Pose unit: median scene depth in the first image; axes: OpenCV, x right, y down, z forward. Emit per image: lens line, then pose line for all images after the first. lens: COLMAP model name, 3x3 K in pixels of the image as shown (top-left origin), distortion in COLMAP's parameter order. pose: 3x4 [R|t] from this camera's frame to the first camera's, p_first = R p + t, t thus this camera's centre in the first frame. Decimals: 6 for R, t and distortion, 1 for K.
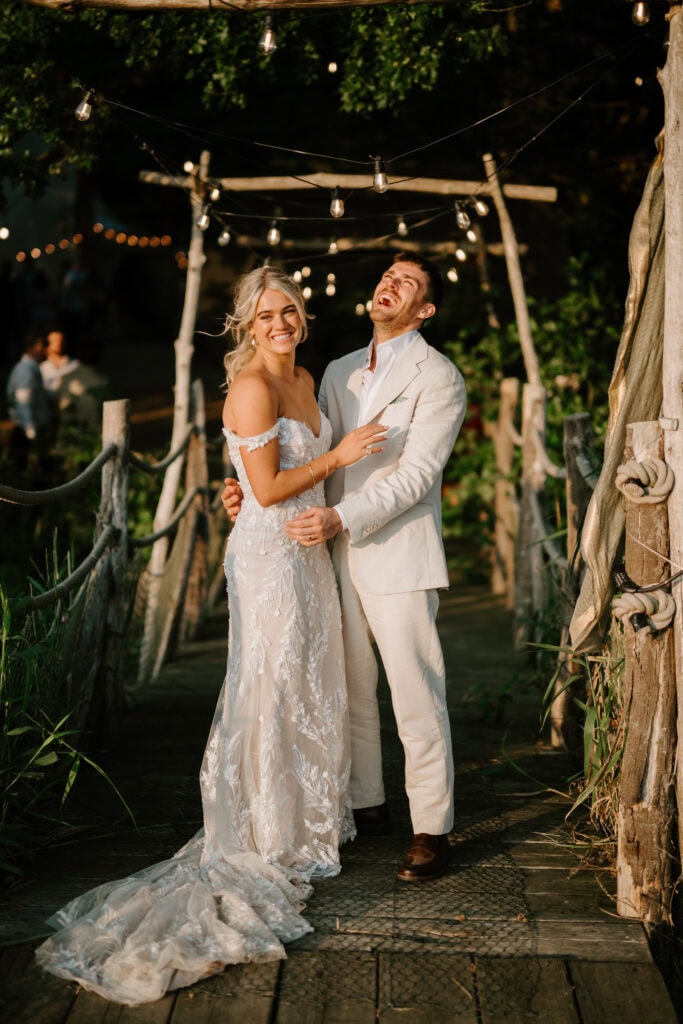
lens RADIAL K [[1467.0, 0, 341.5], [0, 1467.0, 512.0], [0, 0, 1]] dist [0.016355, -0.065592]
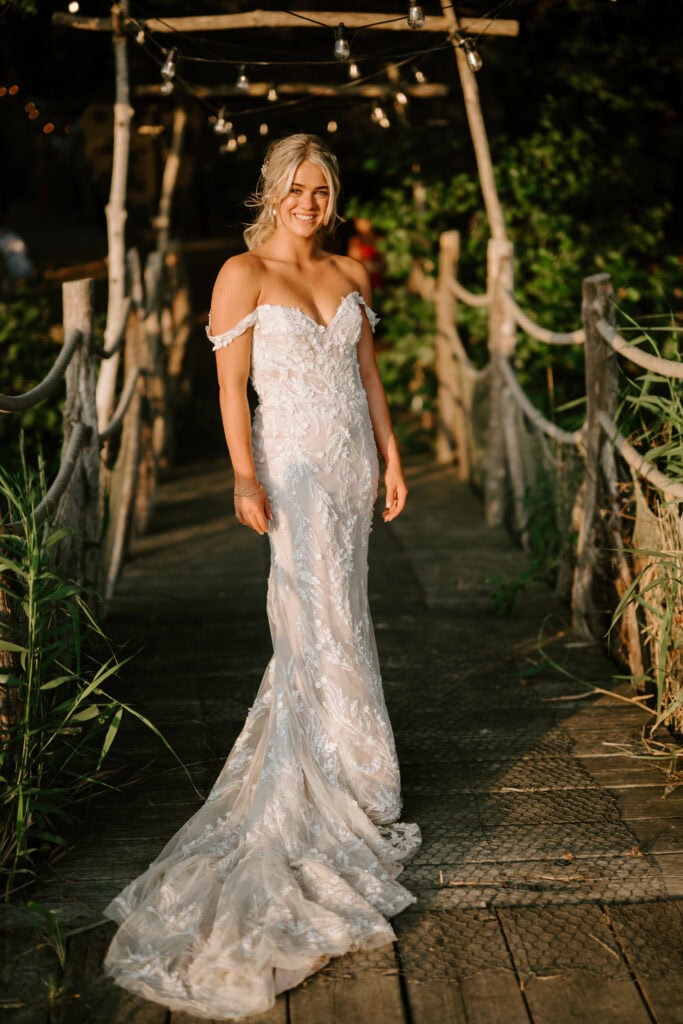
lens RADIAL K [[1488.0, 0, 341.5], [0, 1488.0, 512.0], [0, 0, 1]] dist [-0.003113, 0.038275]
pose [[0.994088, -0.055422, 0.093366, -0.130512], [0.045986, 0.993890, 0.100344, -0.030569], [-0.098357, -0.095457, 0.990562, 0.133711]]
